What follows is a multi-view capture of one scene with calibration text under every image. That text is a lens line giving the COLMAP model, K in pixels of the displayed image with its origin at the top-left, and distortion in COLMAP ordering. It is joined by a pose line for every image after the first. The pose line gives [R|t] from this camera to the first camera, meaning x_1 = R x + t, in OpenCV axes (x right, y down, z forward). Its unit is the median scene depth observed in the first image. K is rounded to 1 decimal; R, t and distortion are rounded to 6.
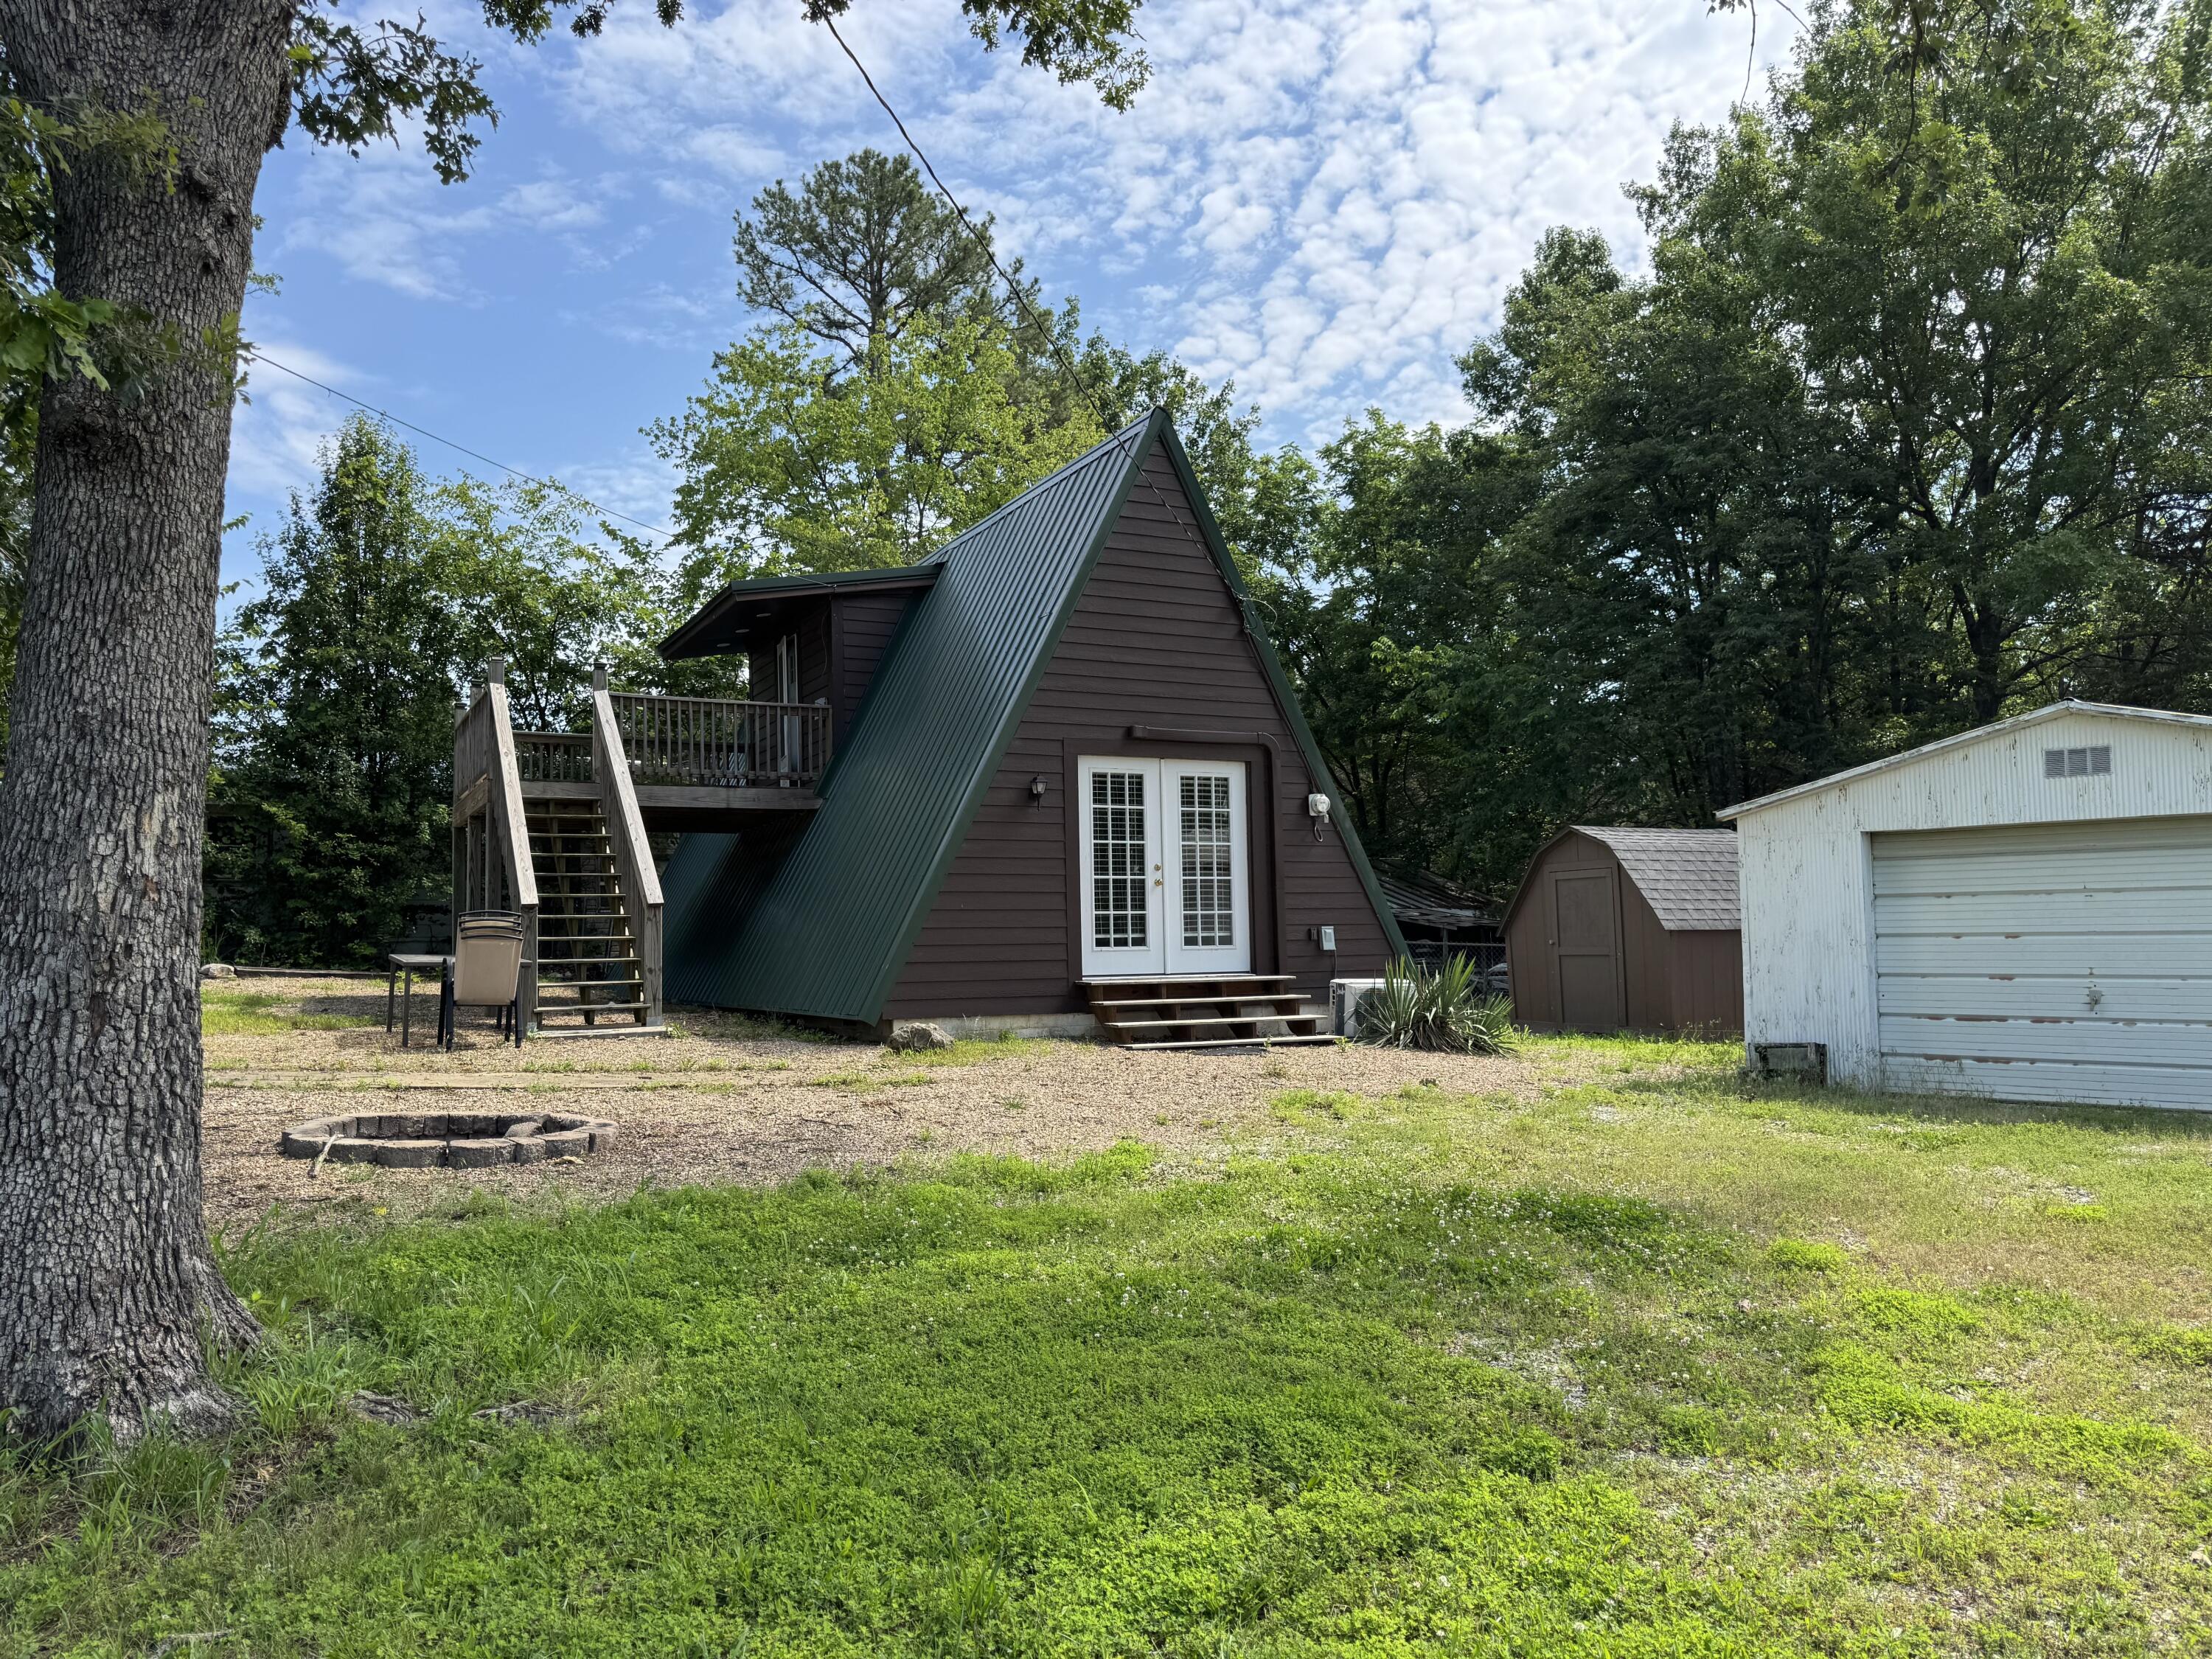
lens RADIAL K [[1582.3, 0, 1094.9], [0, 1582.3, 838.4], [0, 0, 1]] dist [0.037771, -0.046152]
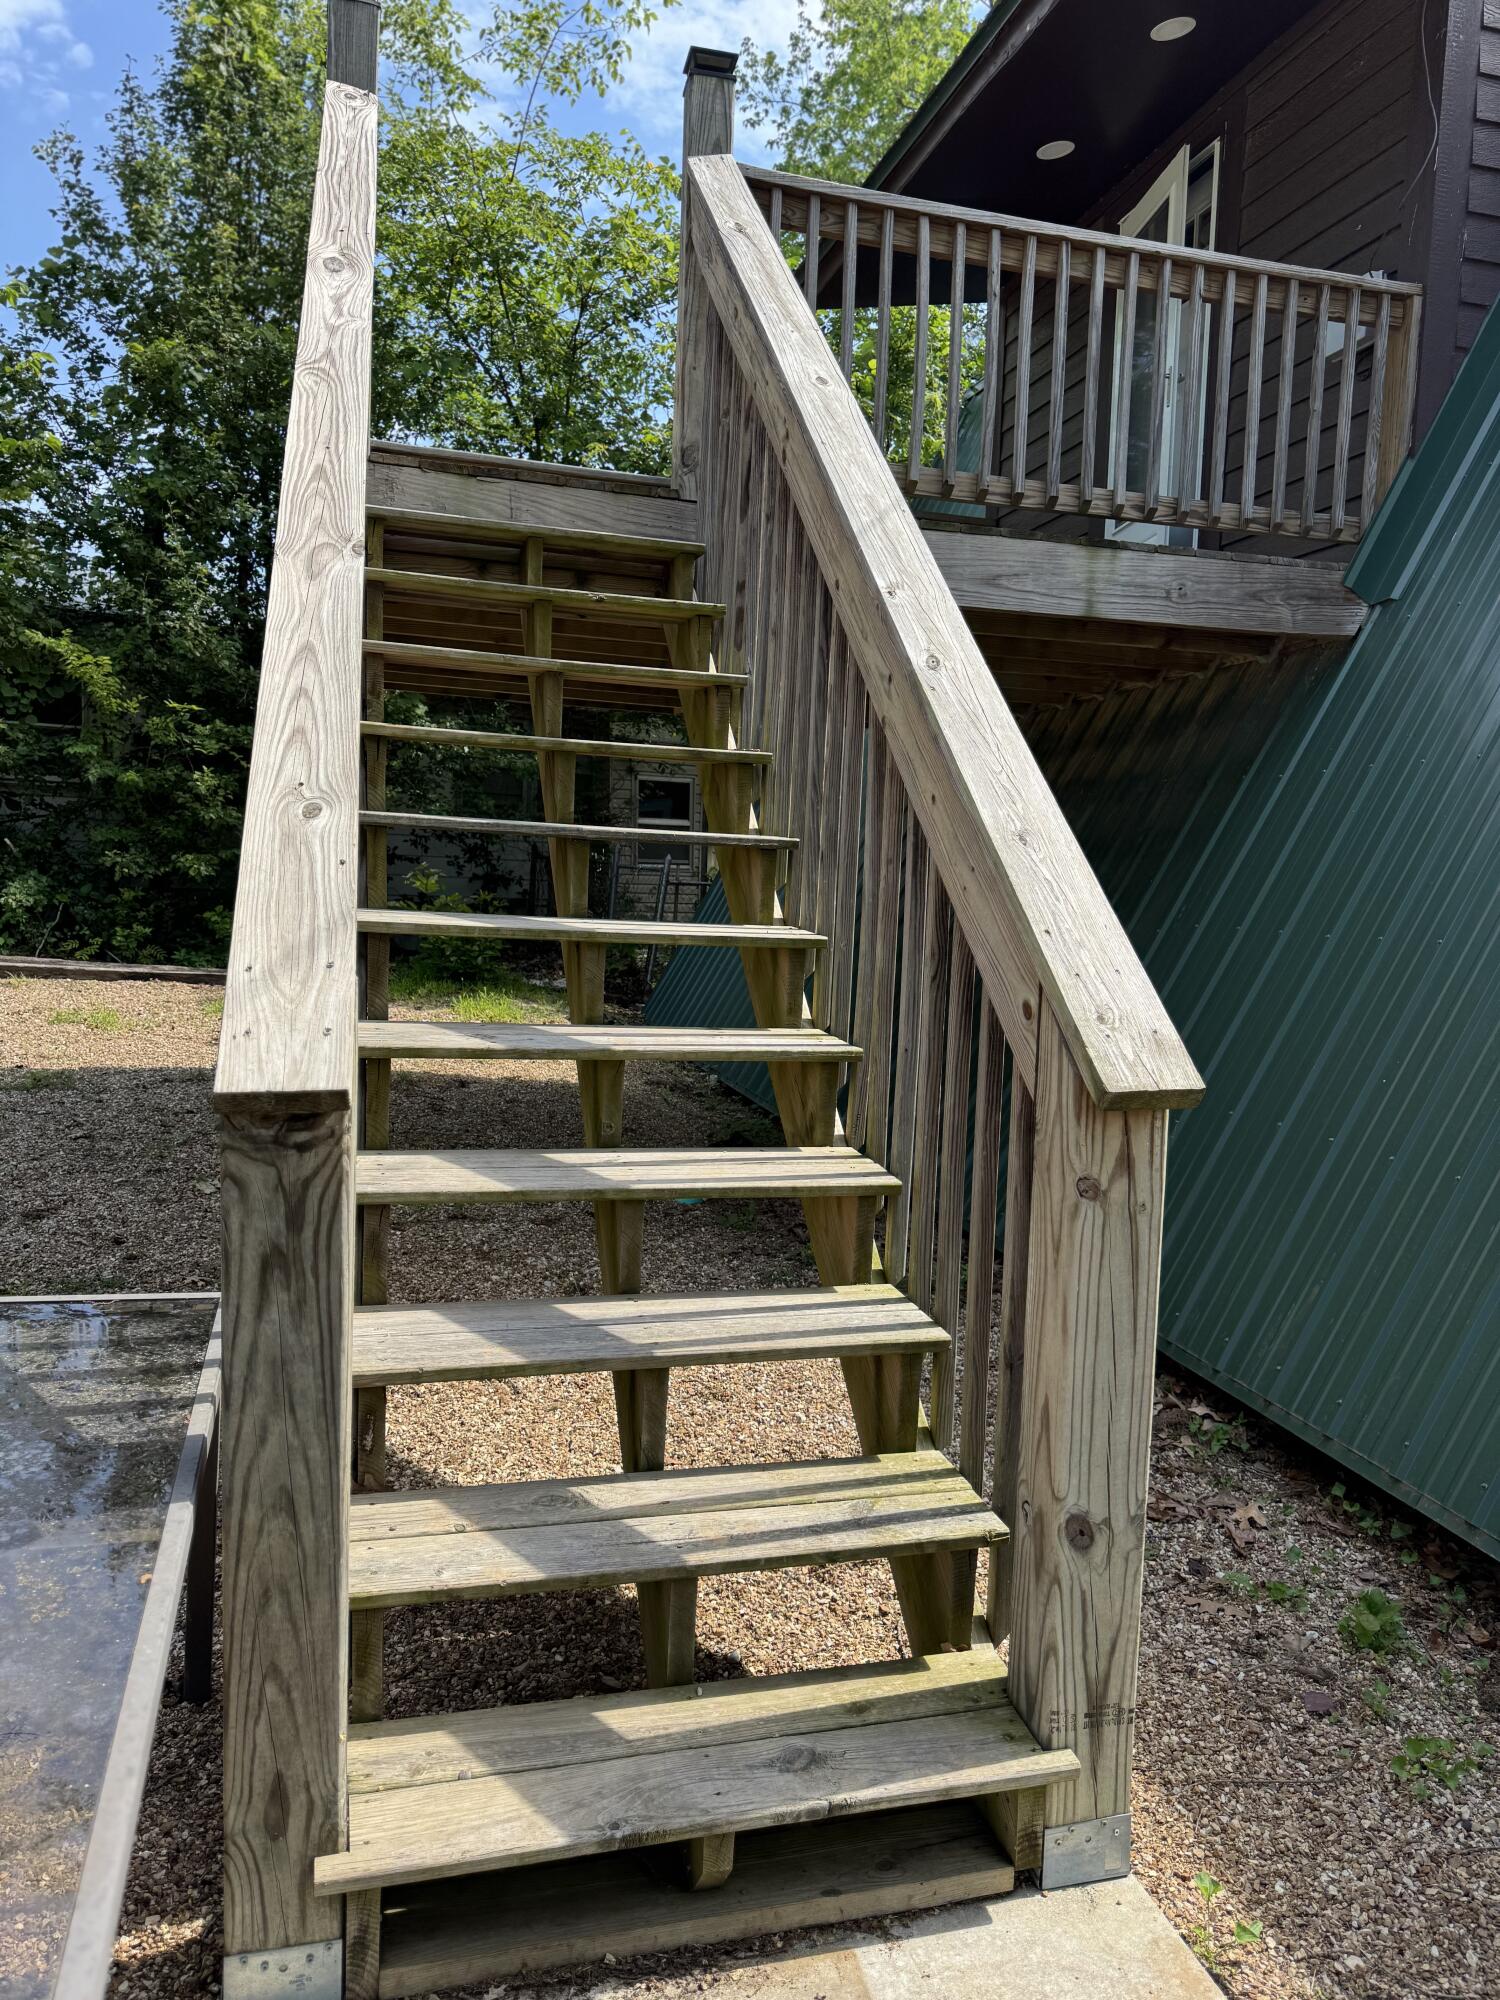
lens RADIAL K [[1430.6, 0, 748.1], [0, 1430.6, 996.9], [0, 0, 1]] dist [0.037771, -0.046152]
pose [[0.976524, 0.071875, -0.203062, -0.278575], [-0.039233, 0.986268, 0.160426, 0.013530], [0.211805, -0.148693, 0.965934, 0.847210]]
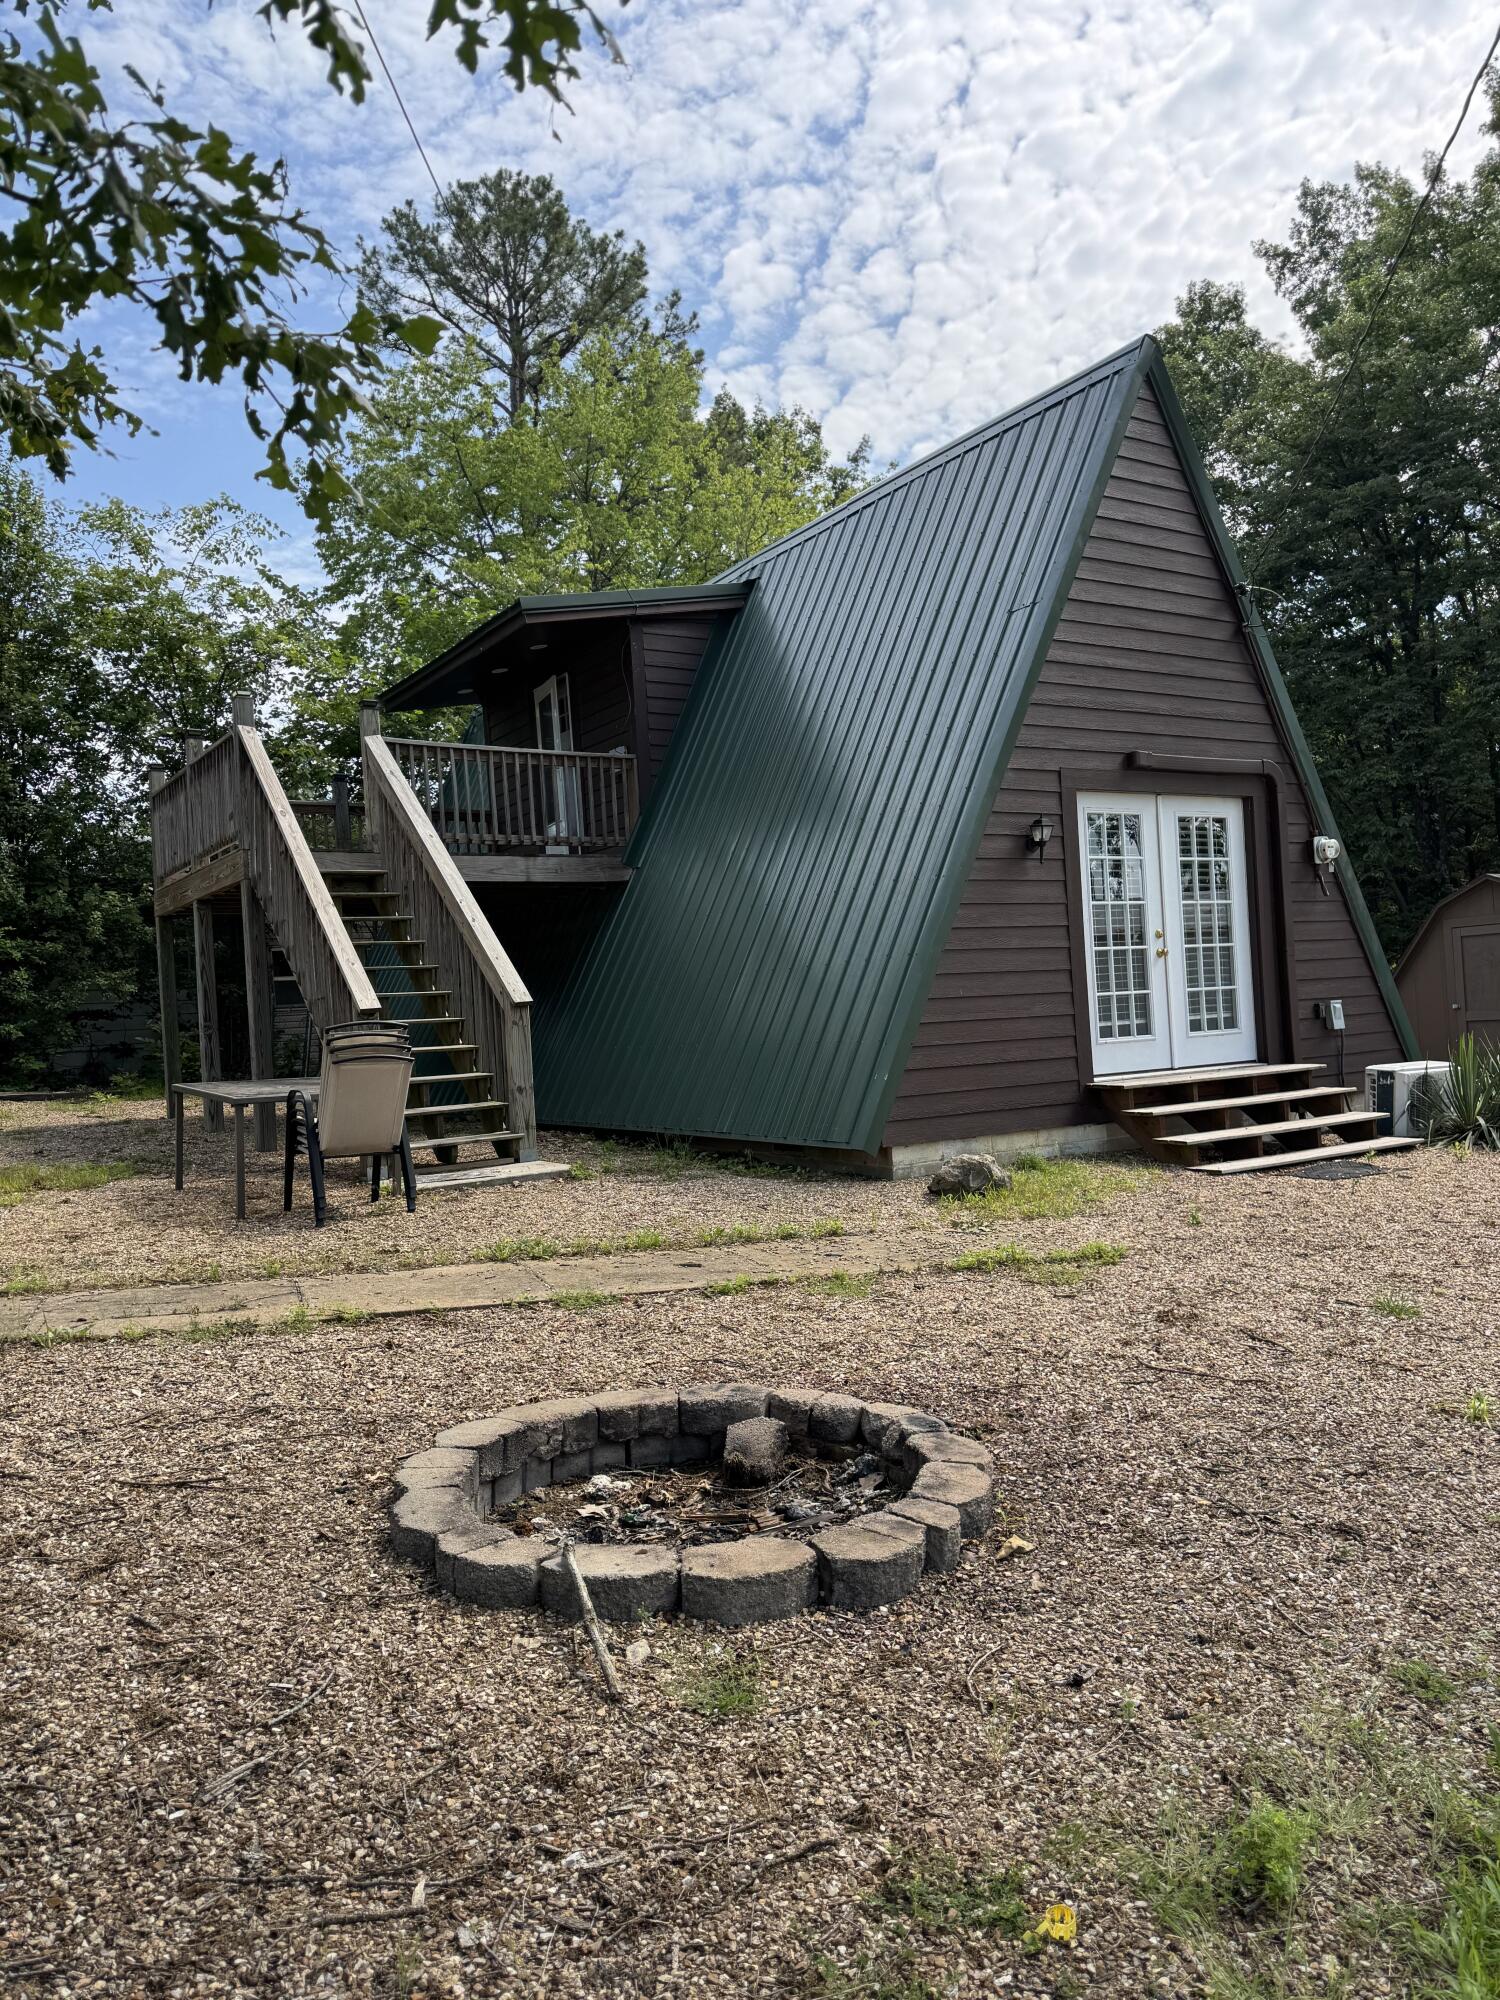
lens RADIAL K [[1430.6, 0, 754.4], [0, 1430.6, 1002.4], [0, 0, 1]] dist [0.037771, -0.046152]
pose [[0.993840, -0.034569, 0.105291, -0.232717], [0.028628, 0.997939, 0.057423, 0.005464], [-0.107059, -0.054055, 0.992782, 0.303144]]
